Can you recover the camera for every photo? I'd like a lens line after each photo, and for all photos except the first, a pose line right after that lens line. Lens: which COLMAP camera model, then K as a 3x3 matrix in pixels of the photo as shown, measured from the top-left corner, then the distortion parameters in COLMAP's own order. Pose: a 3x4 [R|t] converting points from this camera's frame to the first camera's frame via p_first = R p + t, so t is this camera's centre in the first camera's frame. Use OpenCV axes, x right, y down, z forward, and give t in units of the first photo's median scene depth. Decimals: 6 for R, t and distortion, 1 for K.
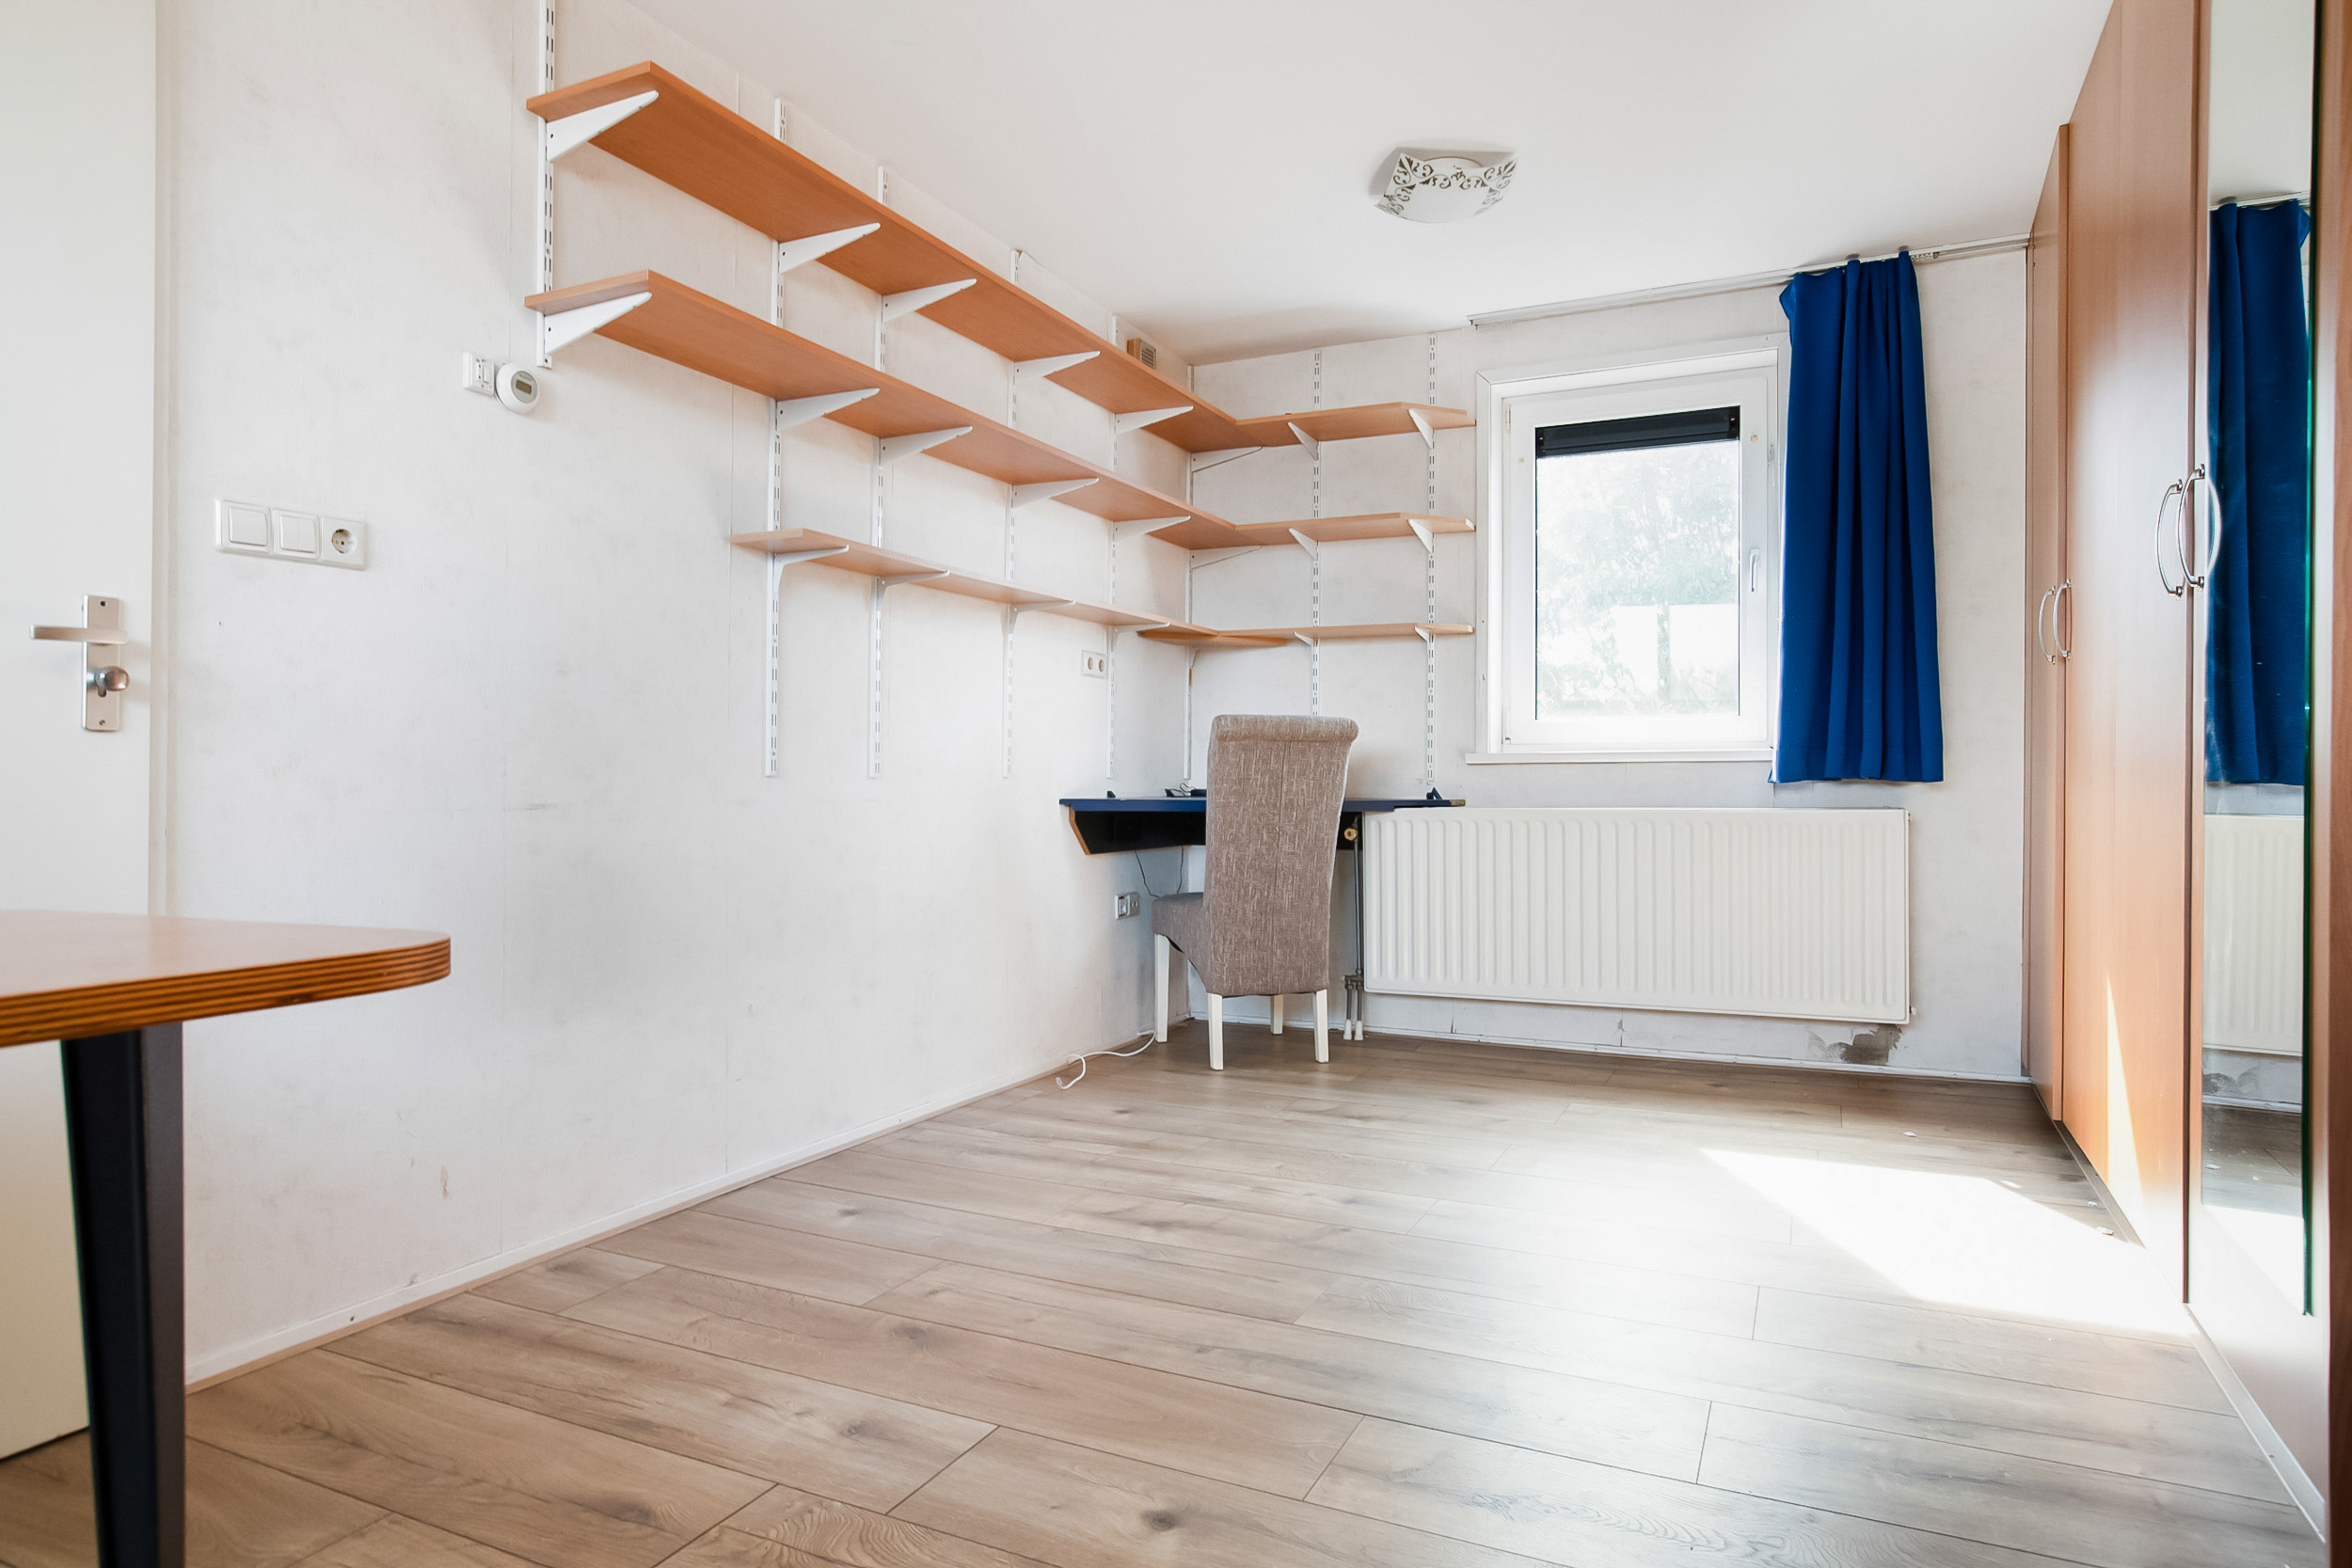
lens RADIAL K [[1363.3, 0, 1178.6], [0, 1363.3, 784.7], [0, 0, 1]] dist [-0.038618, 0.025121]
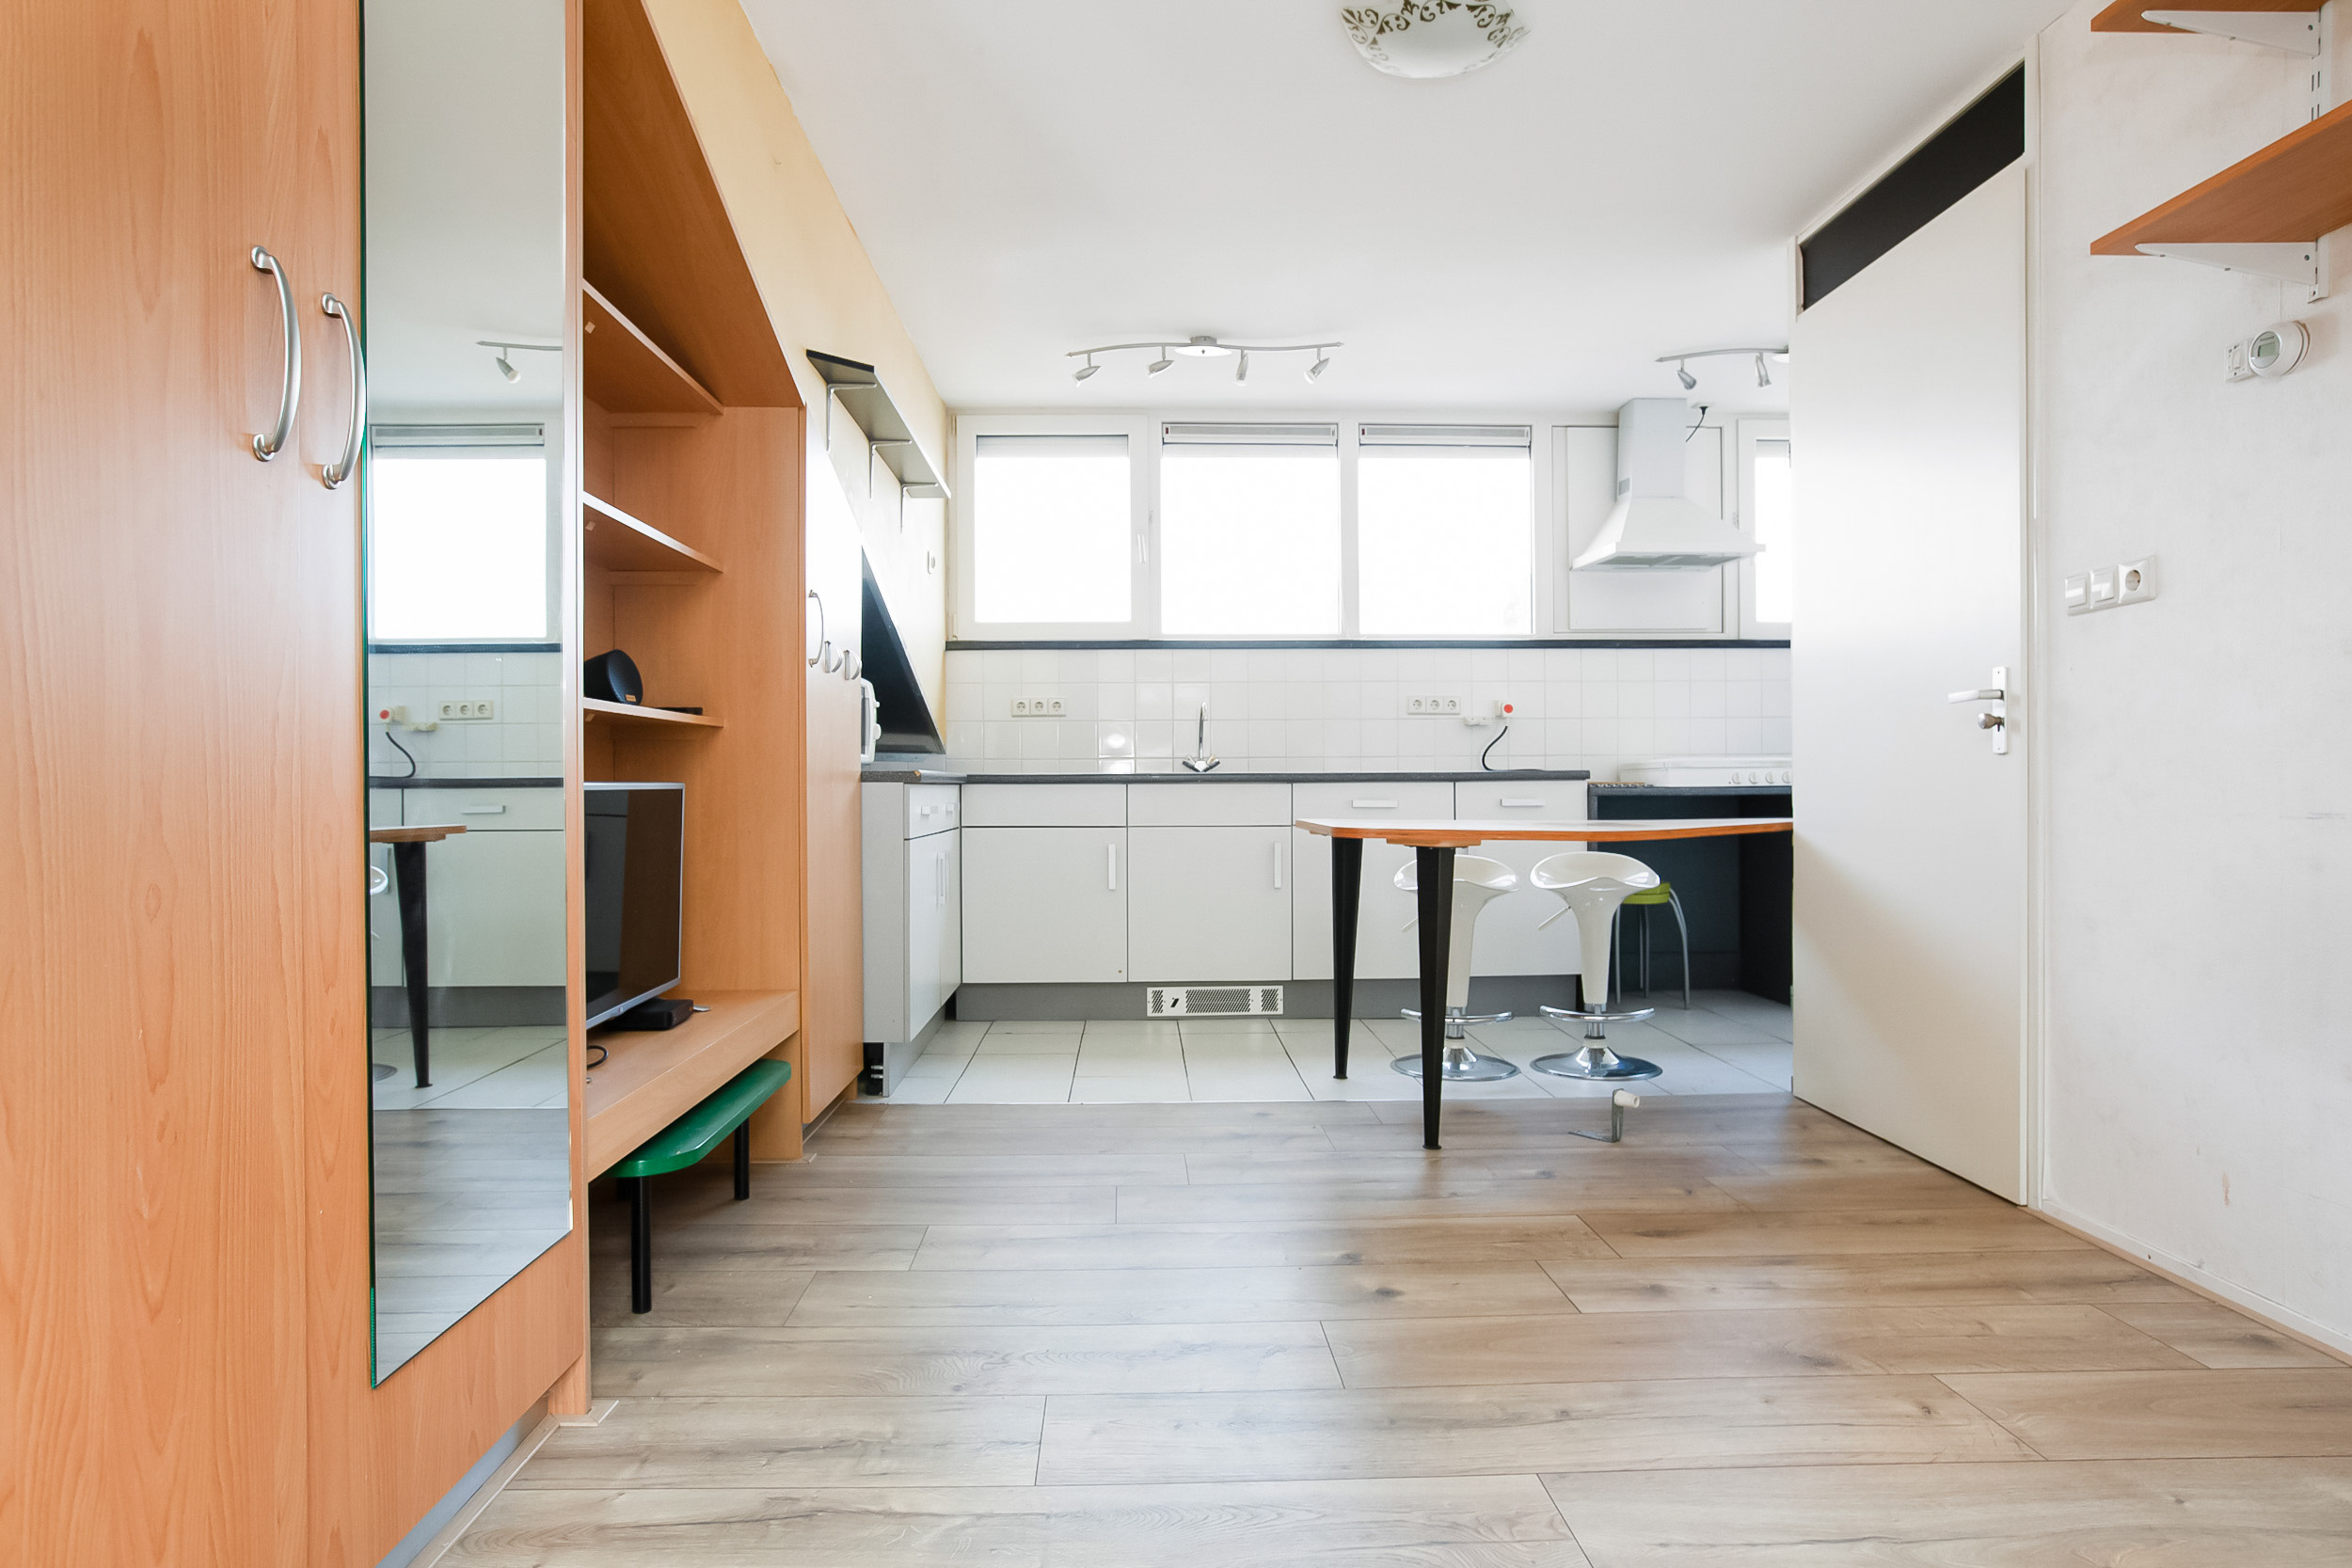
lens RADIAL K [[1335.7, 0, 1193.6], [0, 1335.7, 794.8], [0, 0, 1]] dist [-0.017461, 0.003936]
pose [[-0.878068, 0.004189, -0.478517, 0.658317], [-0.002046, 0.999920, 0.012506, -0.007528], [0.478531, 0.011960, -0.877989, 1.655294]]
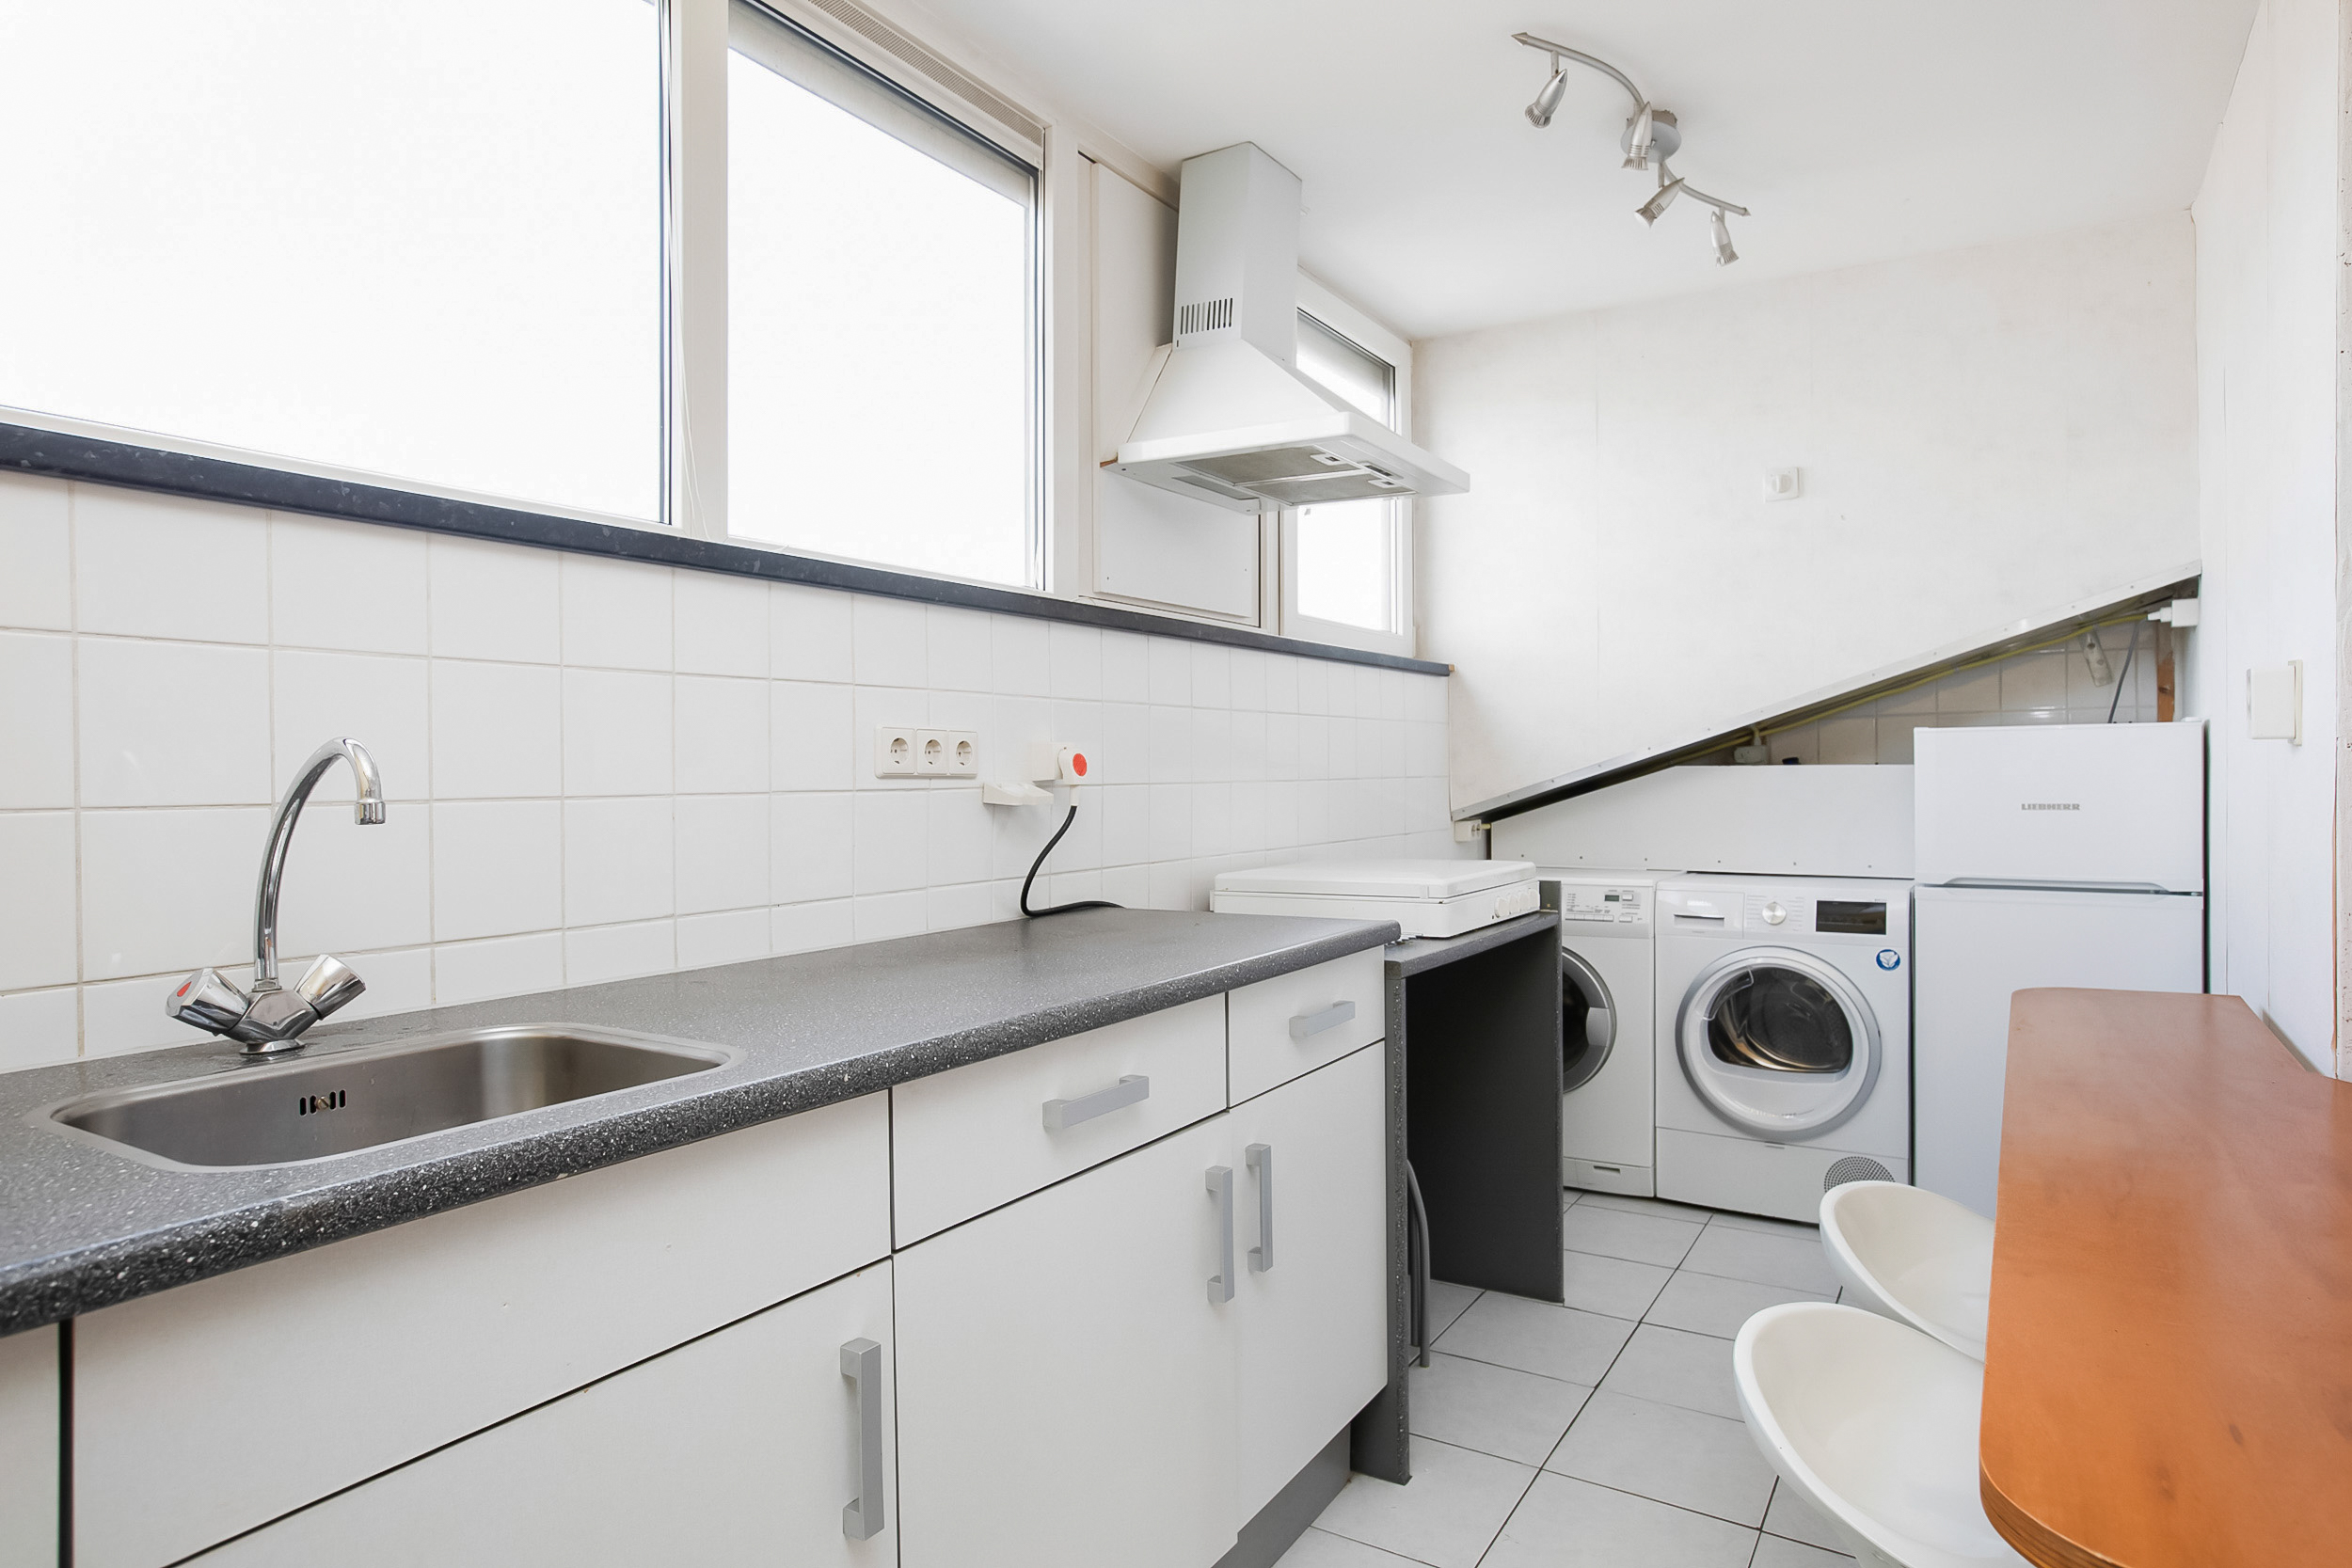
lens RADIAL K [[1335.7, 0, 1183.7], [0, 1335.7, 777.3], [0, 0, 1]] dist [-0.017461, 0.003936]
pose [[-0.106308, 0.000257, -0.994333, 0.358631], [-0.002682, 0.999996, 0.000546, -0.061582], [0.994330, 0.002725, -0.106307, 0.898617]]
